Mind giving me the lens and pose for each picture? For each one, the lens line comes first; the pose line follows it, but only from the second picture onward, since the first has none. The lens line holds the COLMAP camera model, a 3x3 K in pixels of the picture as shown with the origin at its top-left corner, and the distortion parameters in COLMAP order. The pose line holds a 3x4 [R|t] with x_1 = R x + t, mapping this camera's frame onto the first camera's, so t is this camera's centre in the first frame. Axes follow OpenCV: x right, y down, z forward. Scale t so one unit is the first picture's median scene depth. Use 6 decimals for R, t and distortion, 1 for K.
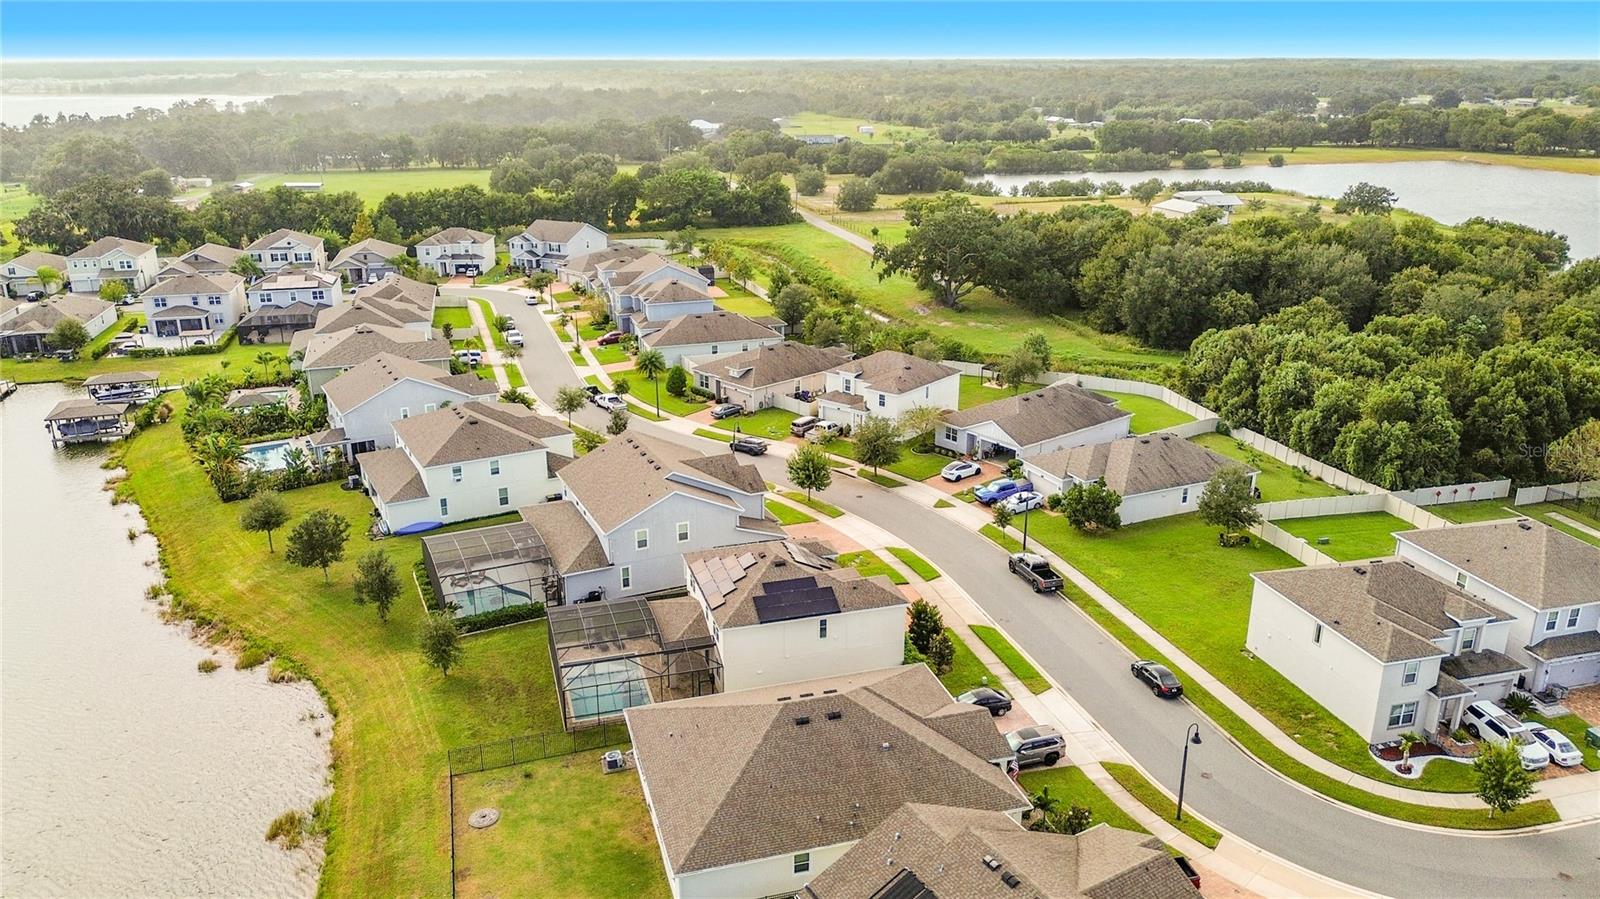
lens RADIAL K [[1145.0, 0, 798.5], [0, 1145.0, 457.9], [0, 0, 1]] dist [0.046753, -0.089228]
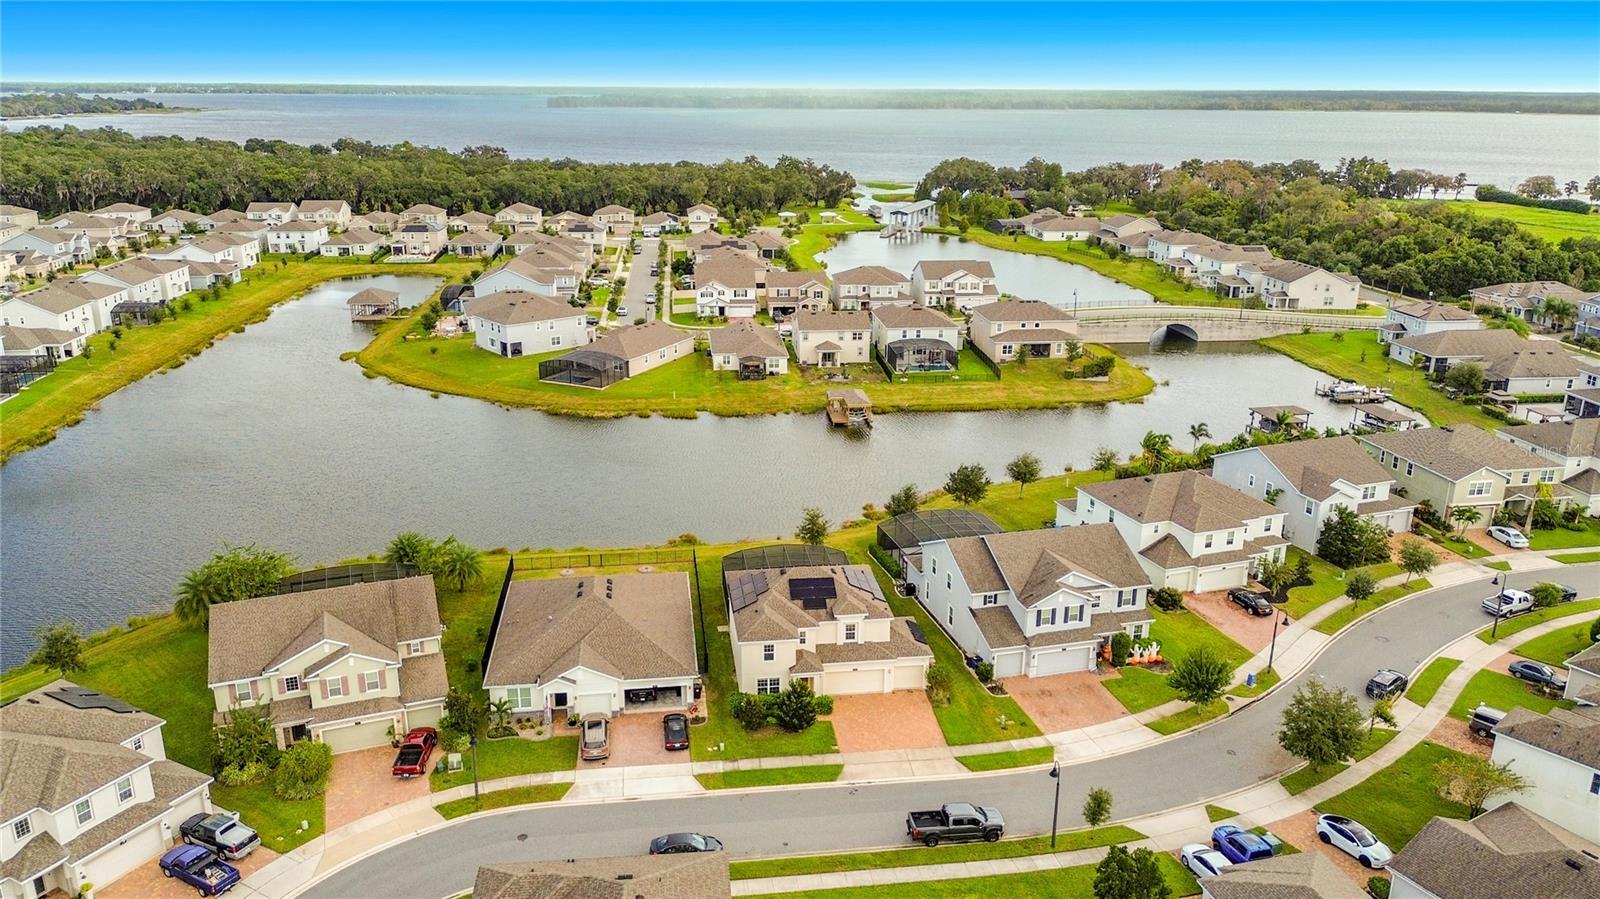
lens RADIAL K [[1140.1, 0, 796.6], [0, 1140.1, 454.7], [0, 0, 1]] dist [0.072866, -0.095341]
pose [[-0.157289, 0.300937, -0.940583, 0.669231], [-0.328117, 0.882406, 0.337192, -0.266253], [0.931450, 0.361658, -0.040051, 0.633960]]
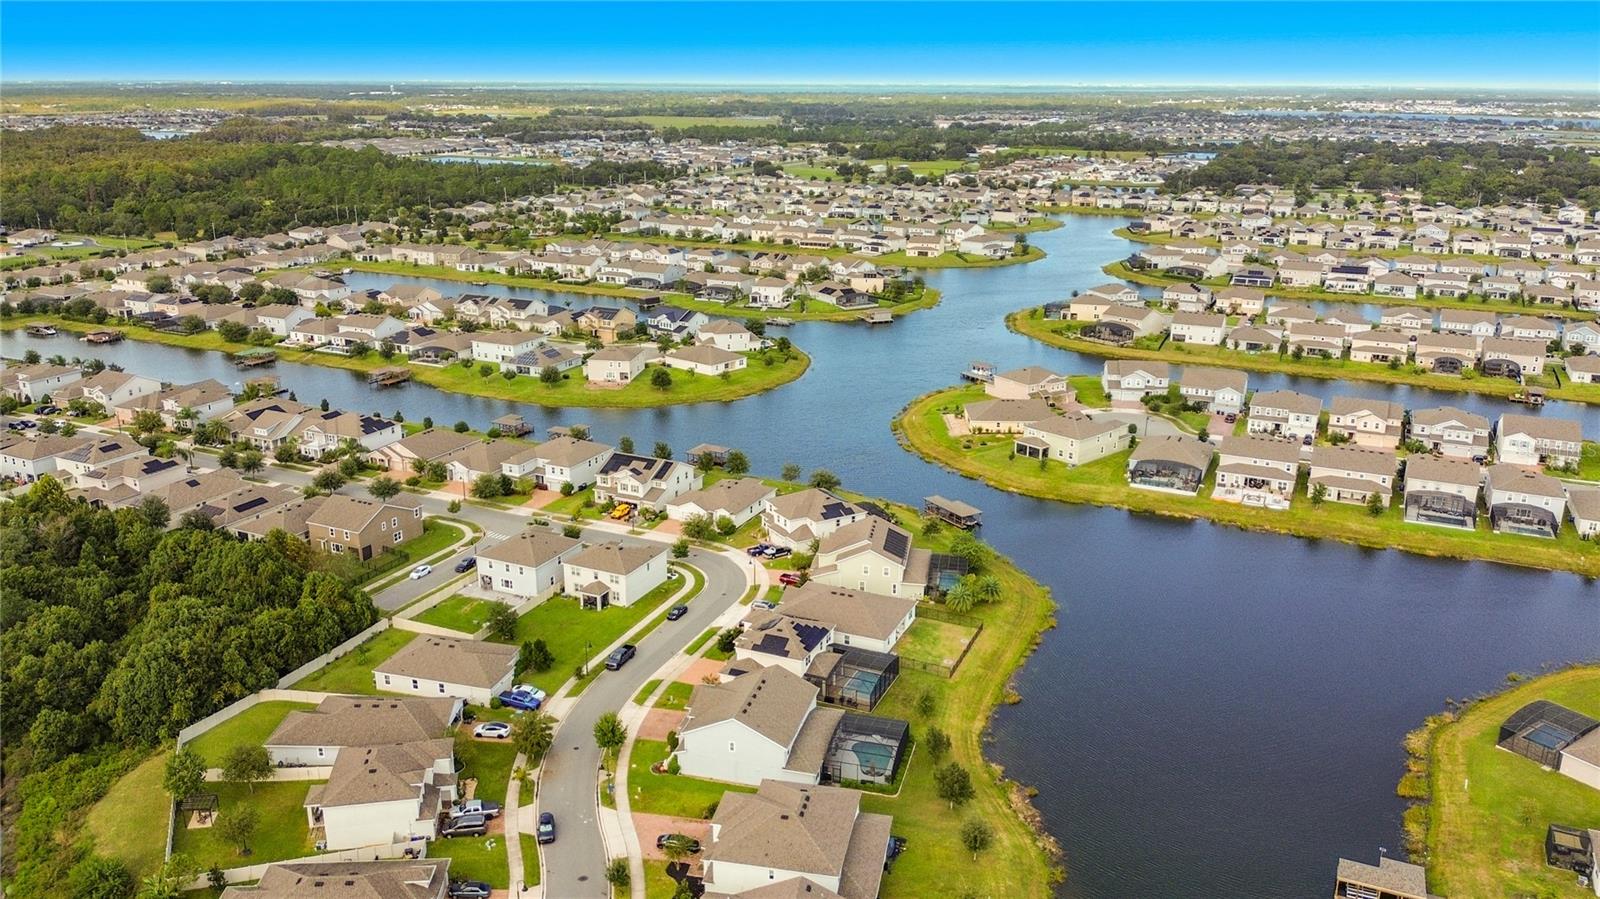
lens RADIAL K [[1180.4, 0, 800.0], [0, 1180.4, 449.5], [0, 0, 1]] dist [0.076534, -0.114647]
pose [[-0.765918, -0.193554, 0.613112, -0.825220], [0.204808, 0.830482, 0.518028, -0.817890], [-0.609445, 0.522337, -0.596440, 1.338614]]
